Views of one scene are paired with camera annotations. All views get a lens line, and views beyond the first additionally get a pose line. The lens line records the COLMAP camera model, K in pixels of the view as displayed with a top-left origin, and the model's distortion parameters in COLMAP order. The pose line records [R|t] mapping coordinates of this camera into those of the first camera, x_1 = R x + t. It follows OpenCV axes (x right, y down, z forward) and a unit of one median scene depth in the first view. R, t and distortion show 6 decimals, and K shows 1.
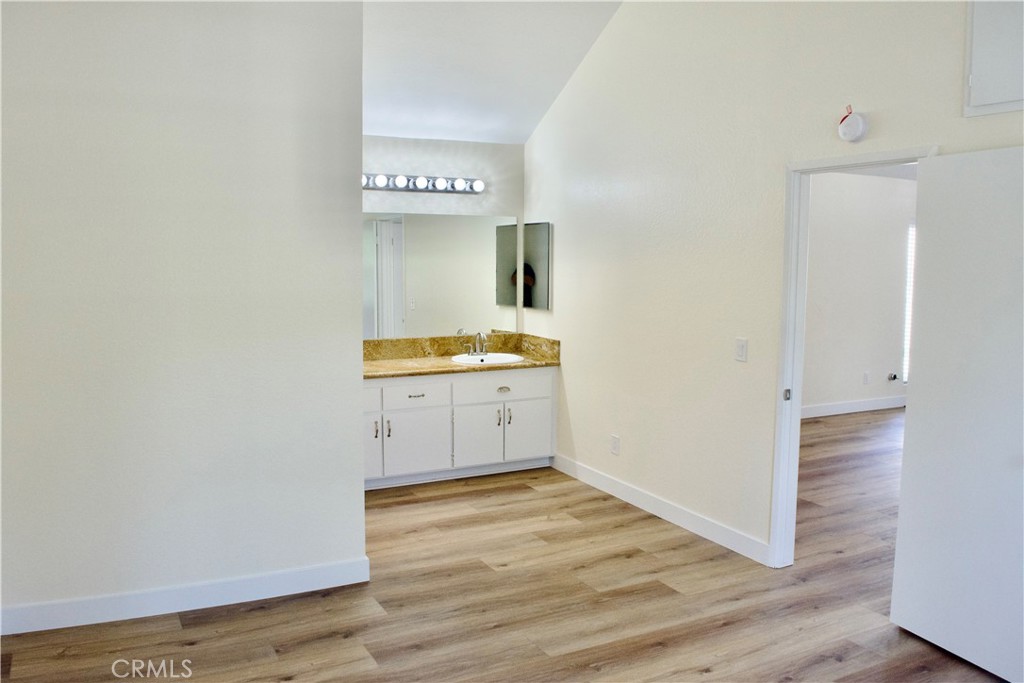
lens RADIAL K [[795.2, 0, 512.0], [0, 795.2, 341.5], [0, 0, 1]] dist [-0.077851, -0.000394]
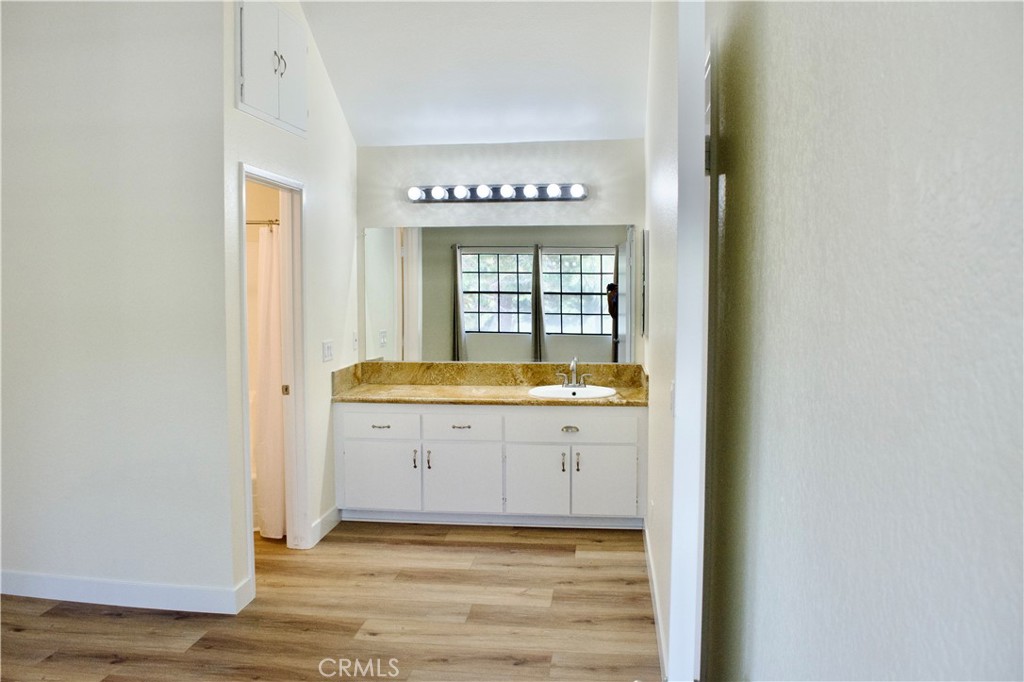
lens RADIAL K [[795.2, 0, 512.0], [0, 795.2, 341.0], [0, 0, 1]] dist [-0.077851, -0.000394]
pose [[0.833109, 0.033951, -0.552066, 0.427325], [-0.051226, 0.998561, -0.015894, -0.017782], [0.550732, 0.041521, 0.833649, 0.280118]]
